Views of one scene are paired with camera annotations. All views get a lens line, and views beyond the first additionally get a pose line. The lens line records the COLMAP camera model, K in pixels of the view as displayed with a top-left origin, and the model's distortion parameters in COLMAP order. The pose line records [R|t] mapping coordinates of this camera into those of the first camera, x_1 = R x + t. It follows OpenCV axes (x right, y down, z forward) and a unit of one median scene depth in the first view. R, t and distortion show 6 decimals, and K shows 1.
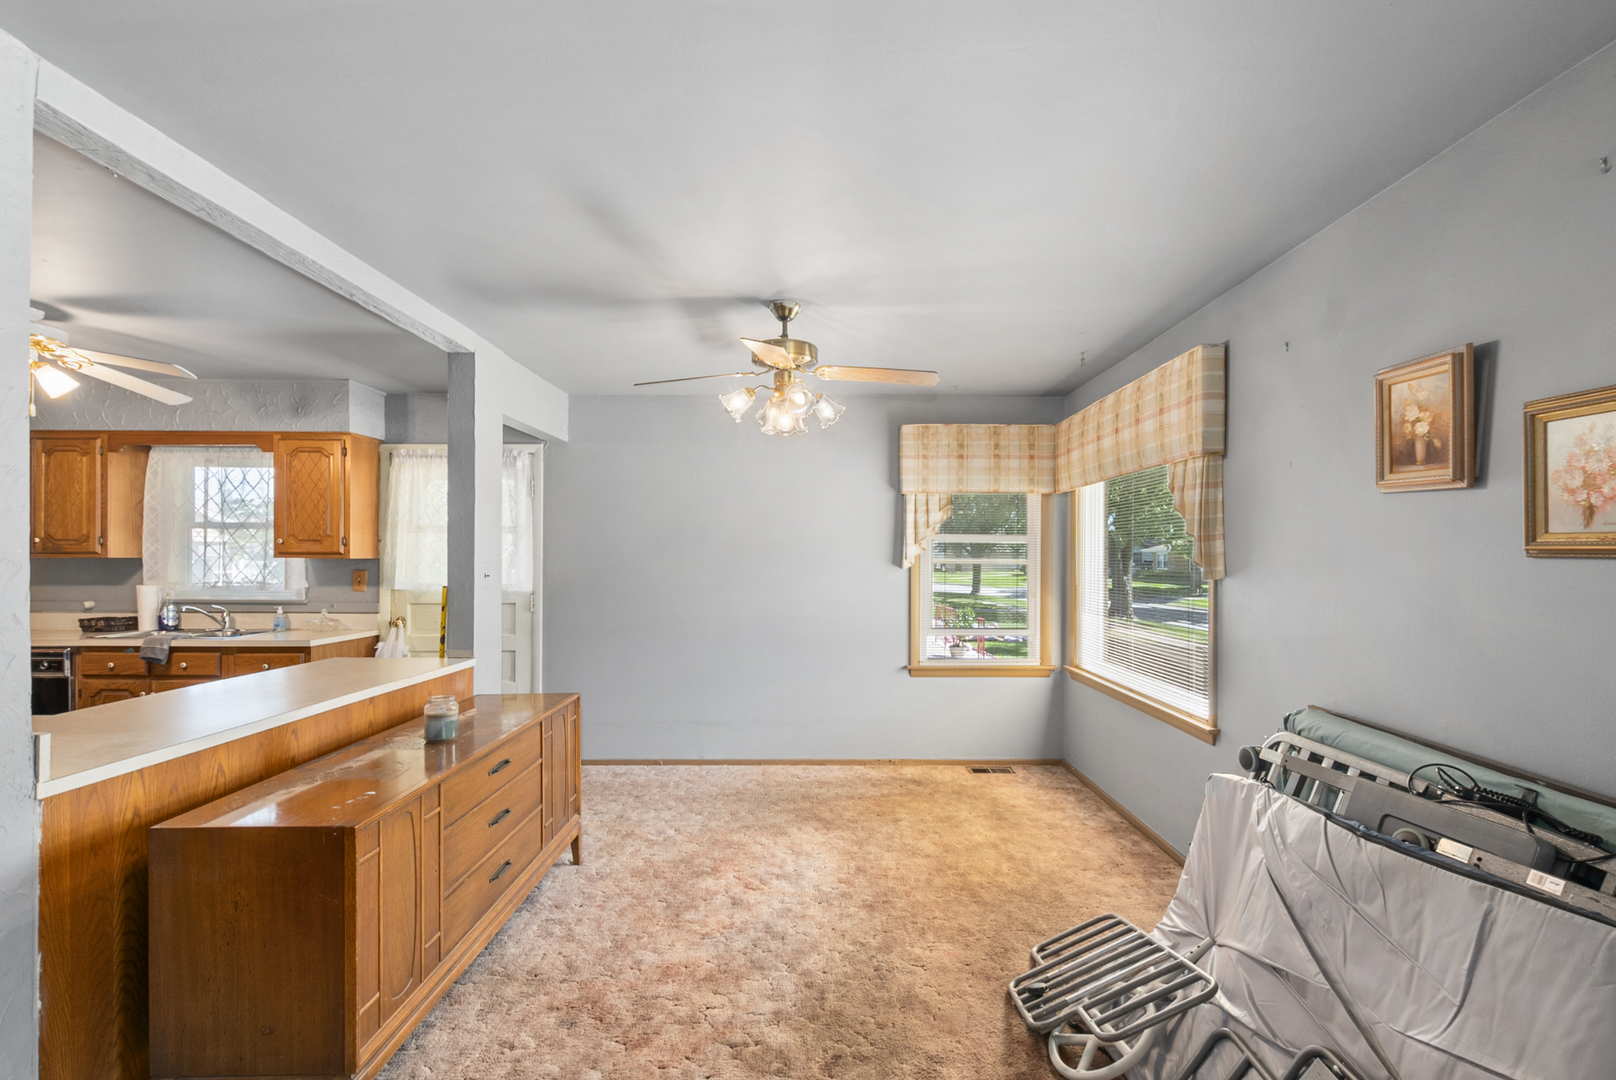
lens RADIAL K [[711.2, 0, 809.8], [0, 711.2, 553.9], [0, 0, 1]] dist [0.005816, -0.001356]
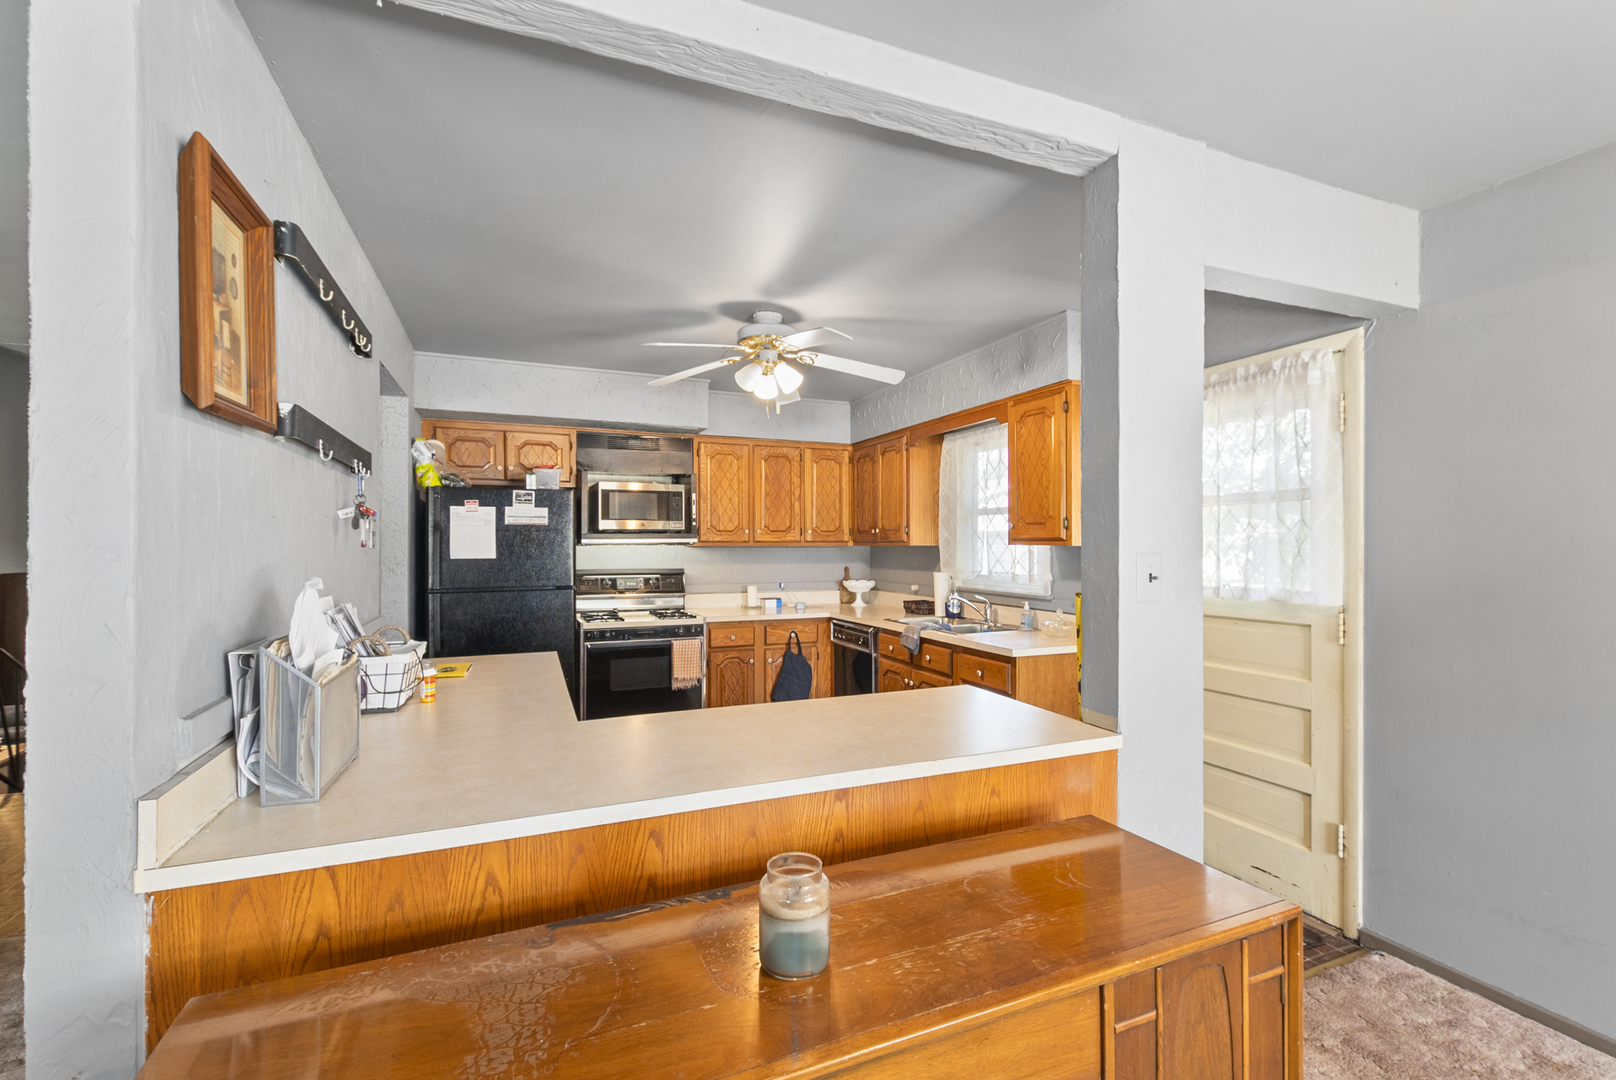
lens RADIAL K [[711.2, 0, 822.1], [0, 711.2, 548.8], [0, 0, 1]] dist [0.005816, -0.001356]
pose [[0.405618, 0.002173, -0.914040, -0.060292], [0.007203, 0.999959, 0.005573, 0.003291], [0.914014, -0.008845, 0.405585, 0.450613]]
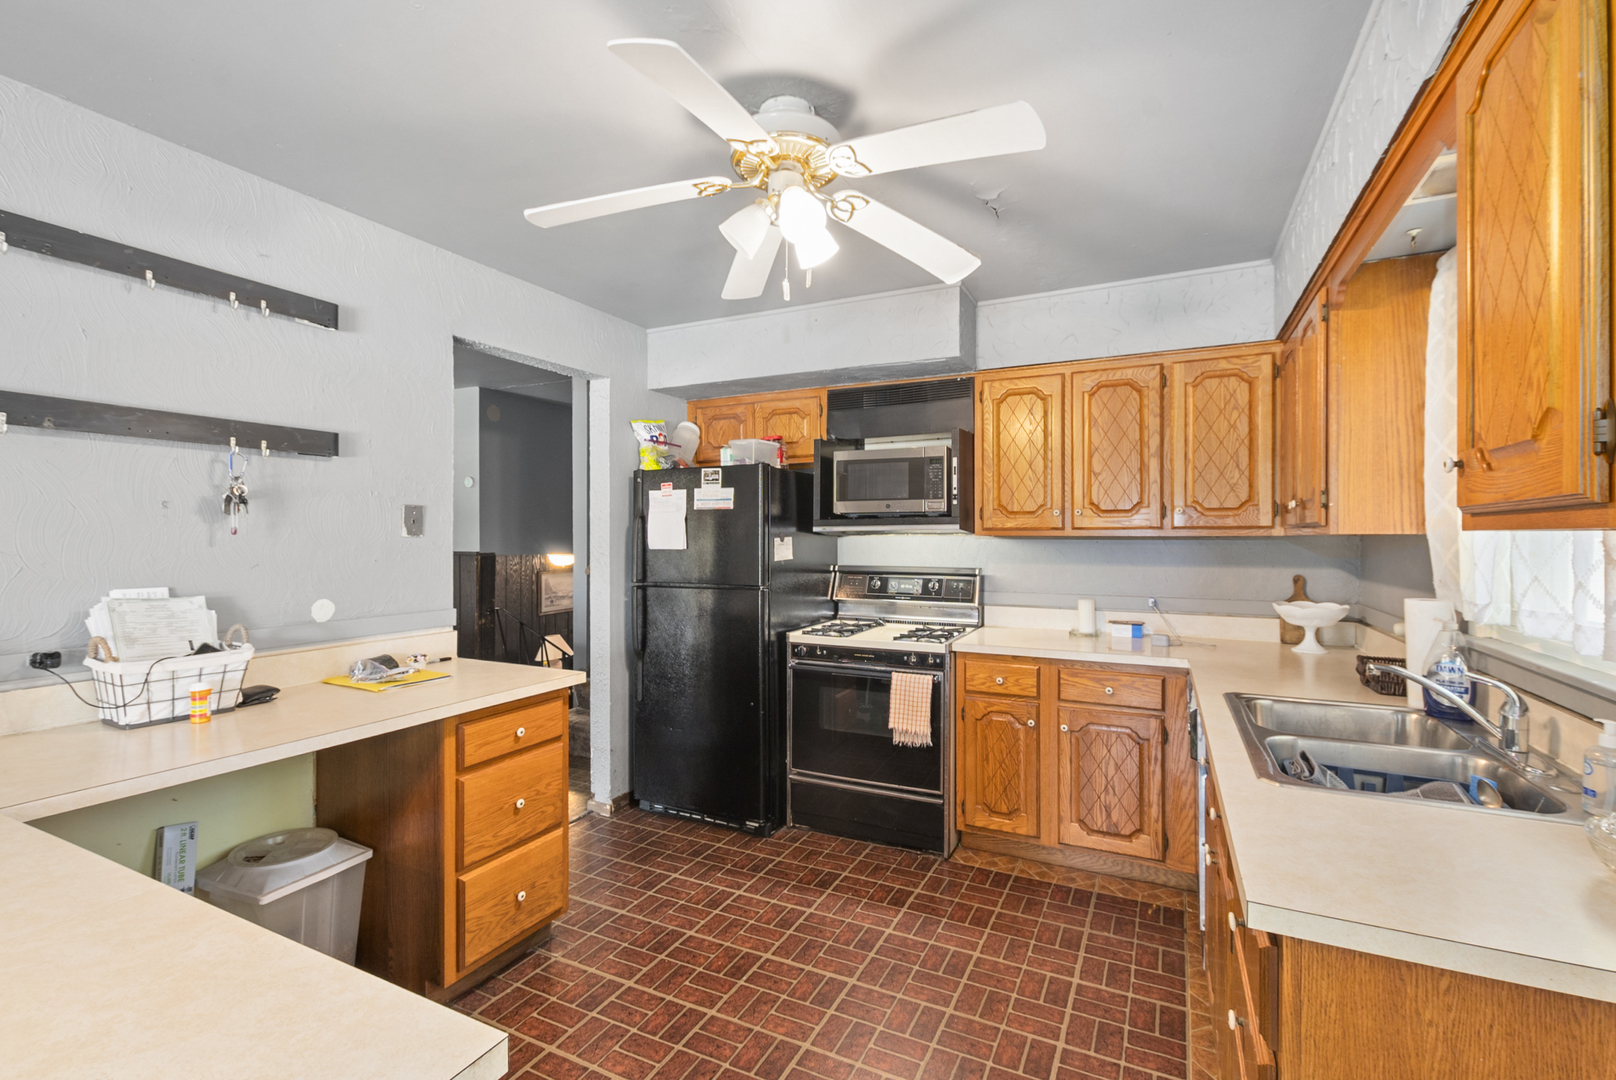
lens RADIAL K [[711.2, 0, 812.4], [0, 711.2, 540.7], [0, 0, 1]] dist [0.005816, -0.001356]
pose [[-0.425662, 0.003172, -0.904876, -0.415658], [0.003294, 0.999993, 0.001956, 0.007171], [0.904876, -0.002149, -0.425670, 0.901447]]
